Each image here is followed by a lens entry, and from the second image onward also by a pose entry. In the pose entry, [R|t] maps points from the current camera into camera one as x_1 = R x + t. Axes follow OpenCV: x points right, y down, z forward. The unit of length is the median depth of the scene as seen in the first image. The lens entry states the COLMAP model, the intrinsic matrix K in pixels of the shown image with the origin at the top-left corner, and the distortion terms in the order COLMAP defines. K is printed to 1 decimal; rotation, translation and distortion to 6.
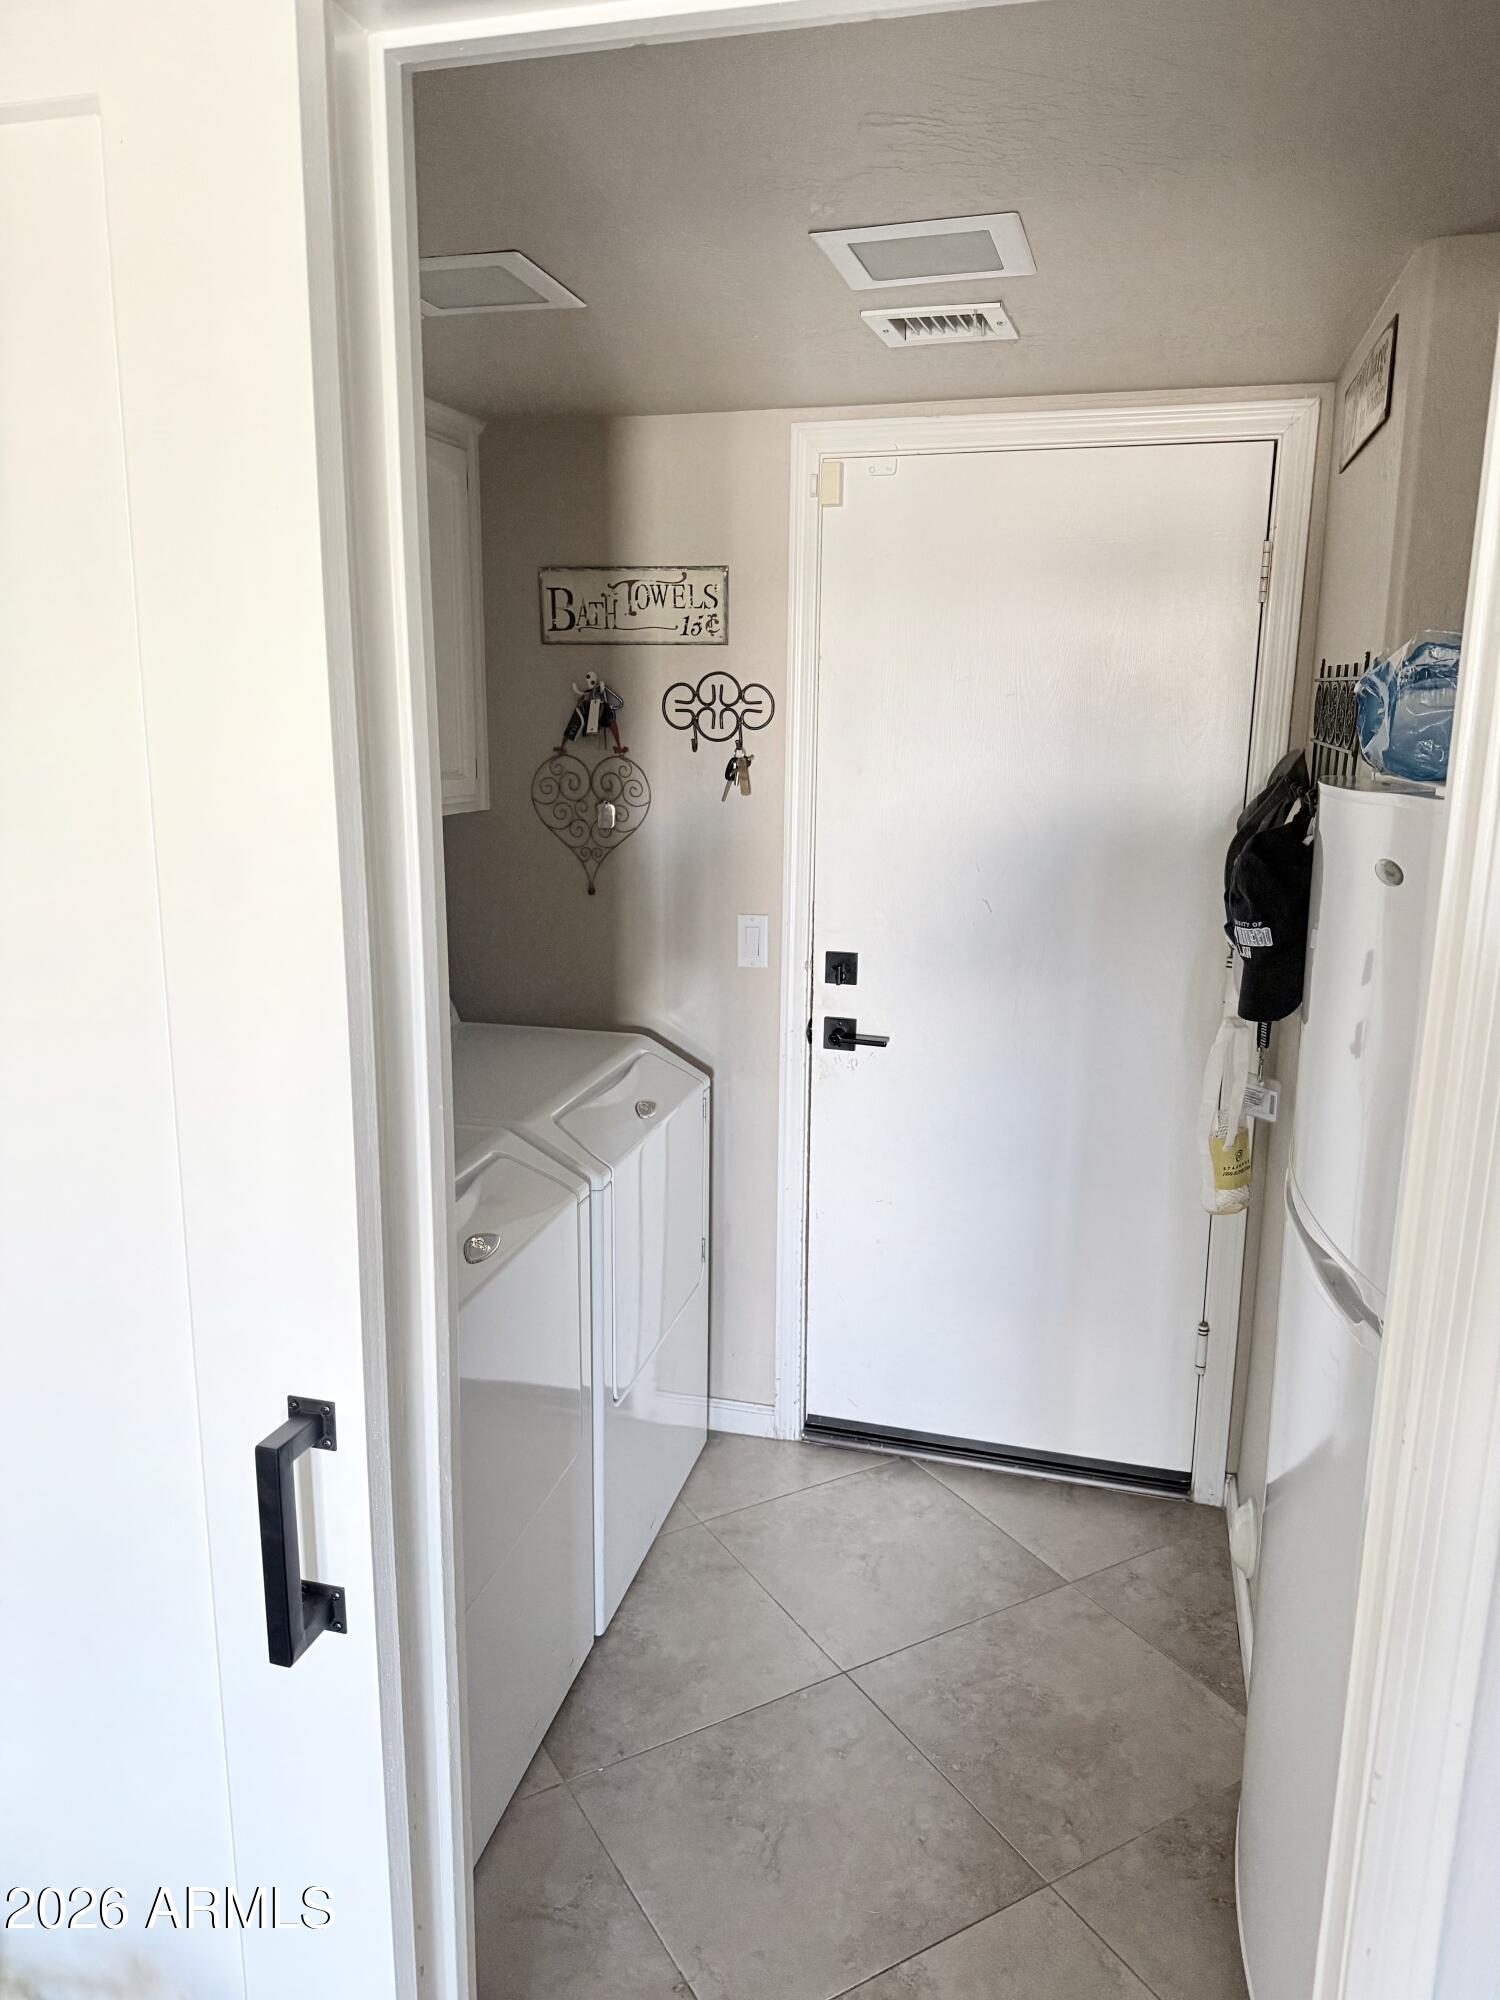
lens RADIAL K [[1404.6, 0, 758.4], [0, 1404.6, 1008.2], [0, 0, 1]] dist [-0.008711, -0.002276]
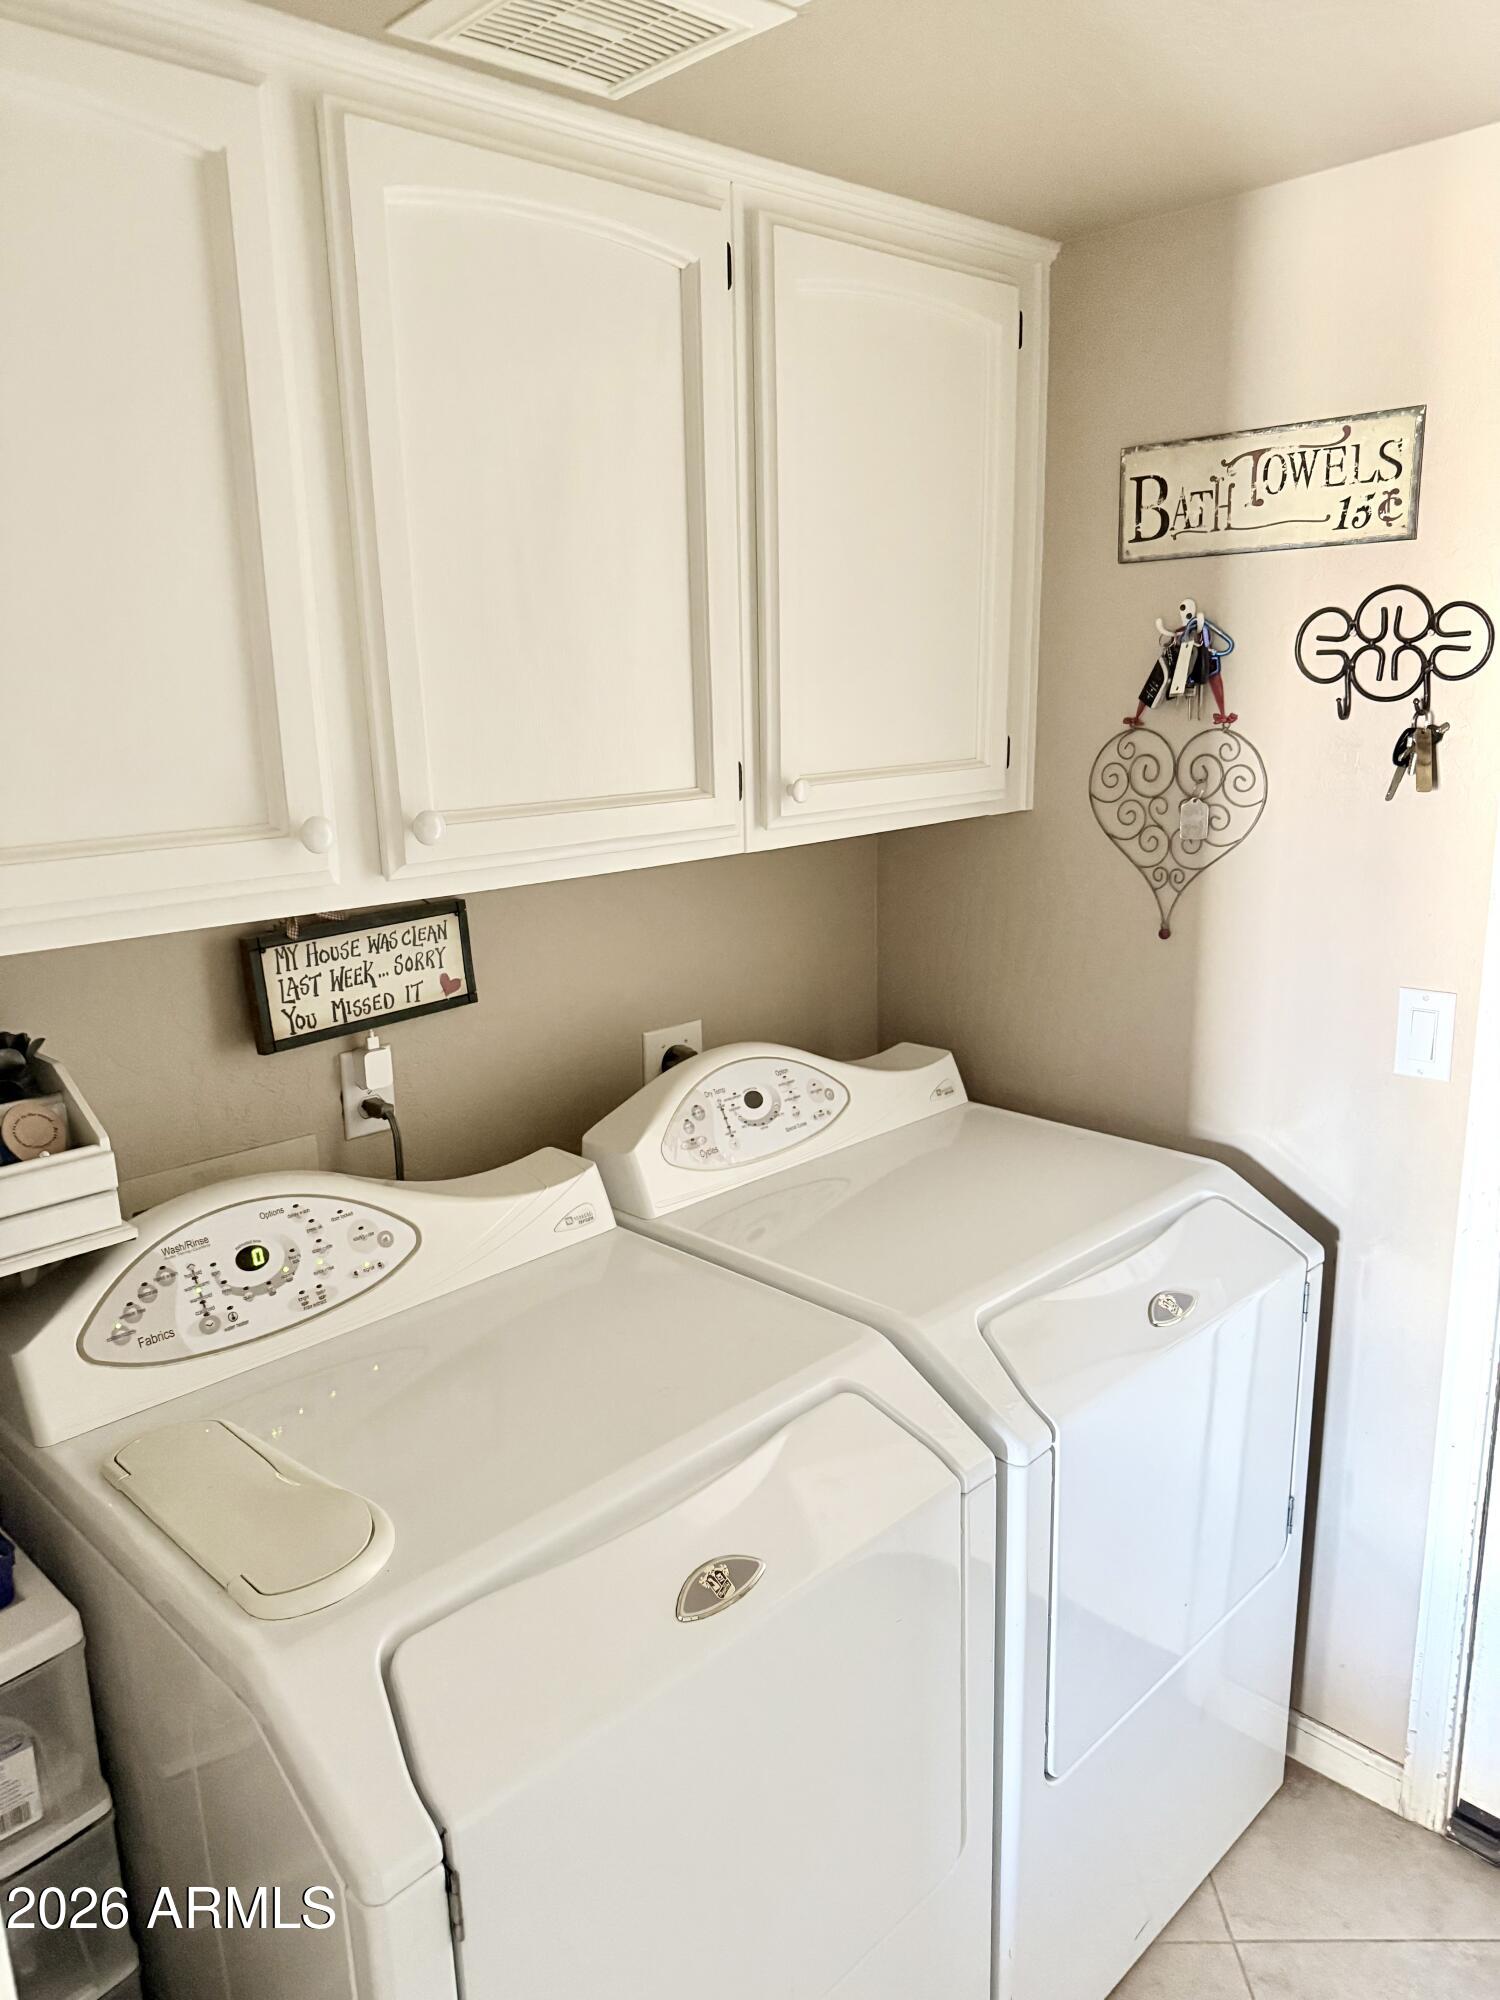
lens RADIAL K [[1404.6, 0, 758.4], [0, 1404.6, 1008.2], [0, 0, 1]] dist [-0.008711, -0.002276]
pose [[0.842681, 0.083687, -0.531870, 0.076323], [-0.065565, 0.996445, 0.052905, -0.071705], [0.534406, -0.009710, 0.845172, 0.339742]]
